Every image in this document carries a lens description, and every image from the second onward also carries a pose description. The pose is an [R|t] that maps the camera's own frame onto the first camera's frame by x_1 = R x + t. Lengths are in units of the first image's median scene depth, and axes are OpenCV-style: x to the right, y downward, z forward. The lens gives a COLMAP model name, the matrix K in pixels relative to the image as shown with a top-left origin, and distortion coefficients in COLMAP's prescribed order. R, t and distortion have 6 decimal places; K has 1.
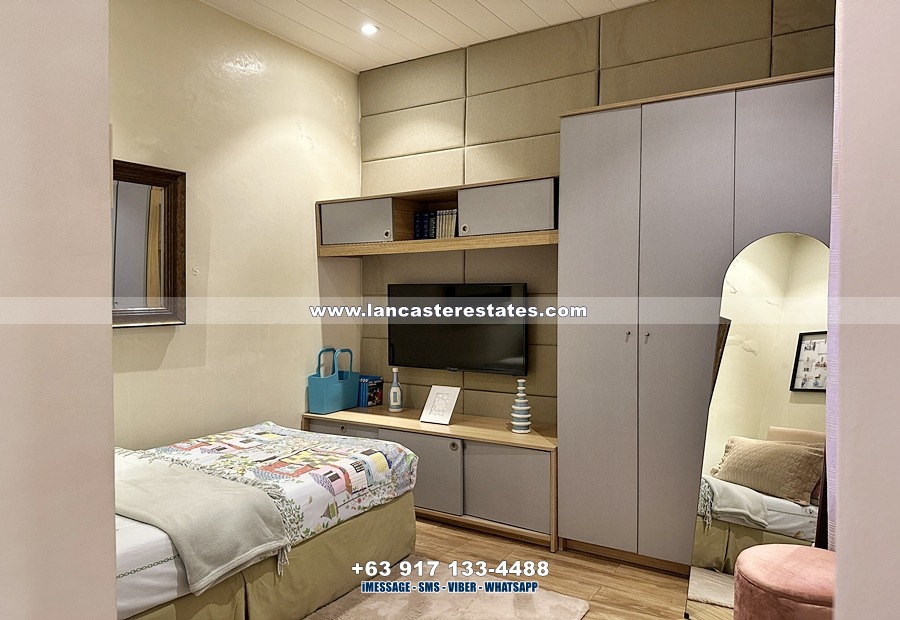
lens RADIAL K [[633.2, 0, 450.0], [0, 633.2, 305.4], [0, 0, 1]] dist [0.064124, -0.080697]
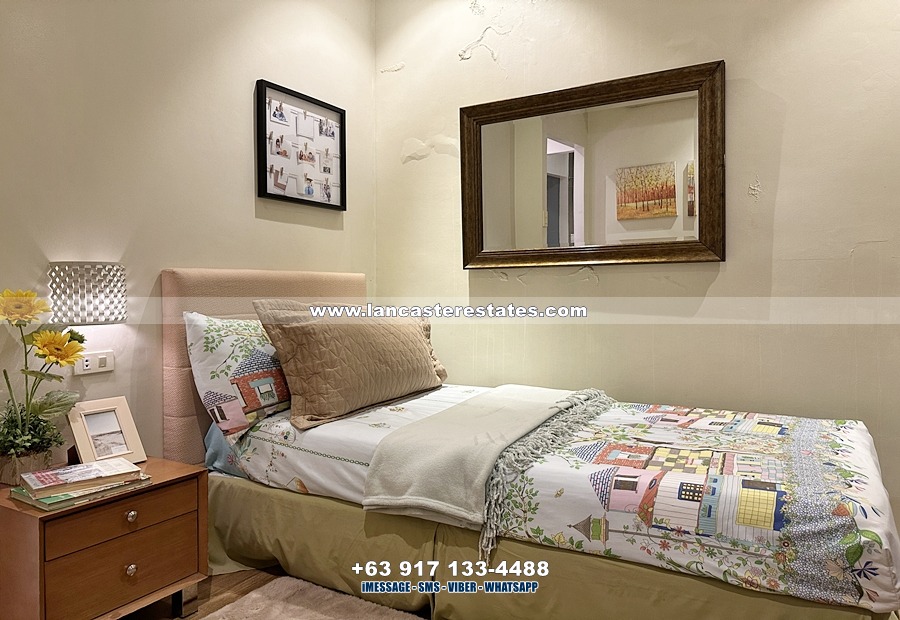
lens RADIAL K [[633.2, 0, 450.7], [0, 633.2, 311.0], [0, 0, 1]] dist [0.064124, -0.080697]
pose [[0.025534, 0.034493, -0.999079, 0.415344], [-0.011501, 0.999349, 0.034209, 0.080146], [0.999608, 0.010617, 0.025914, 0.791155]]
